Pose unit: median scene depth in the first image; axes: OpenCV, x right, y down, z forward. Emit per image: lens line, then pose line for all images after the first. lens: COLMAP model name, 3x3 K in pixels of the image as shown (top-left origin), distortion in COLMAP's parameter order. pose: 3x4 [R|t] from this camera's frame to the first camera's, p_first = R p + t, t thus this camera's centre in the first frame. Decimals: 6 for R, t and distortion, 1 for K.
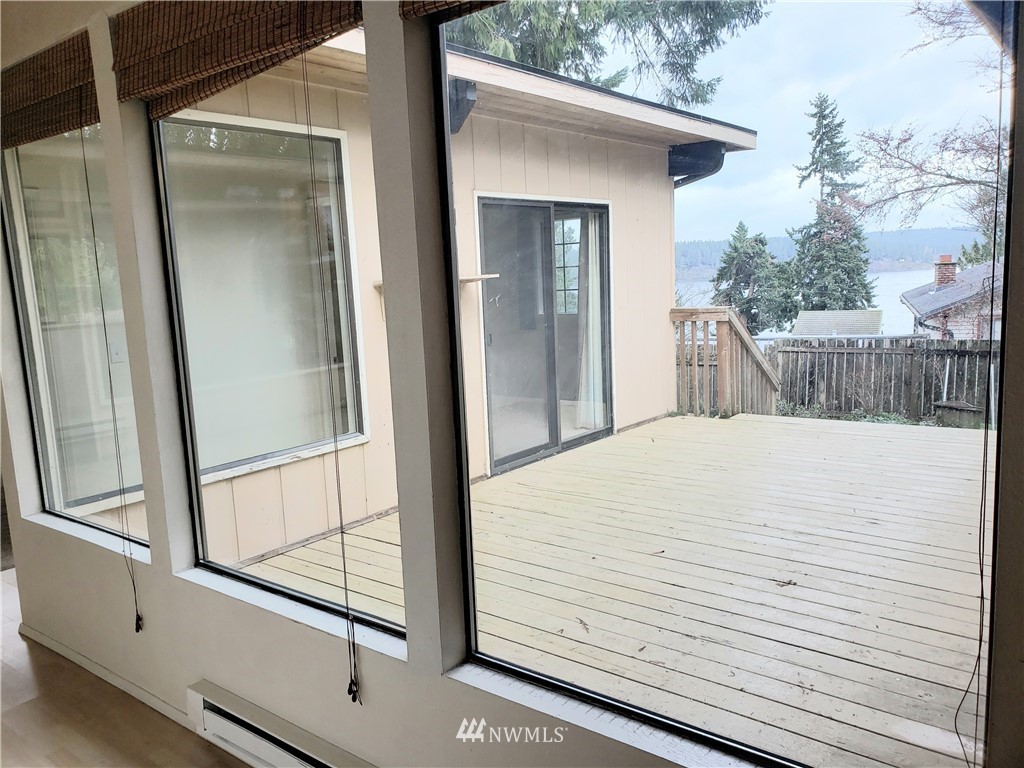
lens RADIAL K [[790.8, 0, 510.6], [0, 790.8, 381.9], [0, 0, 1]] dist [0.045484, -0.033777]
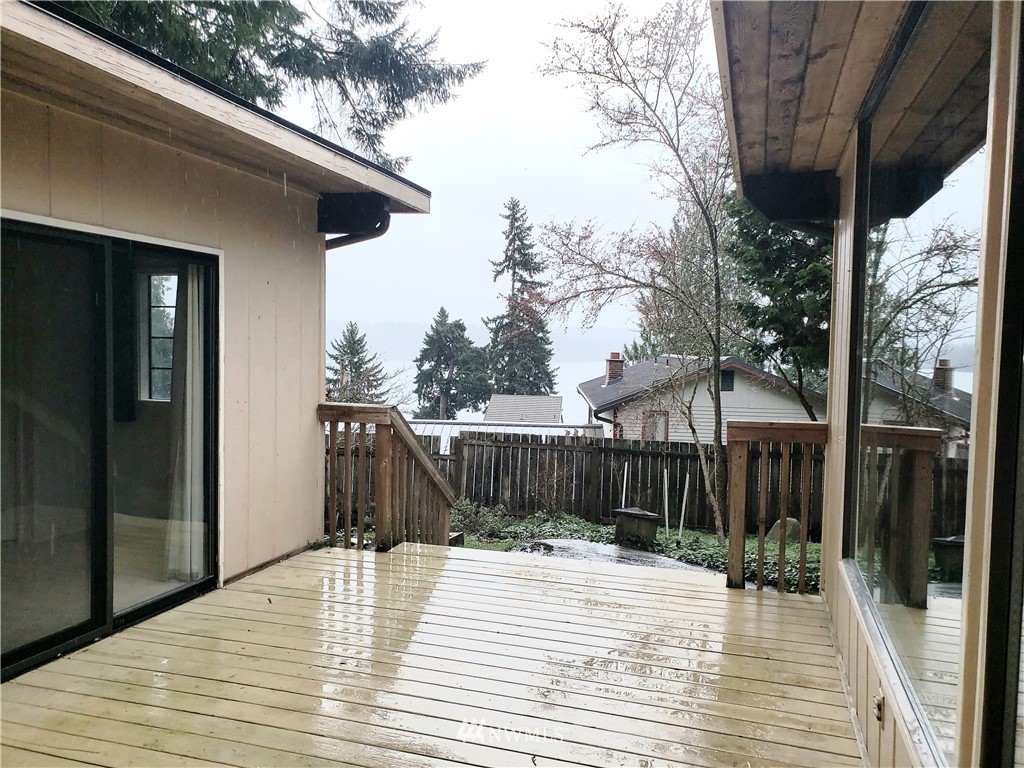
lens RADIAL K [[790.8, 0, 510.8], [0, 790.8, 380.9], [0, 0, 1]] dist [0.045484, -0.033777]
pose [[0.931517, 0.049366, 0.360332, 0.057817], [-0.013986, 0.994875, -0.100145, -0.024867], [-0.363429, 0.088248, 0.927433, 0.129865]]
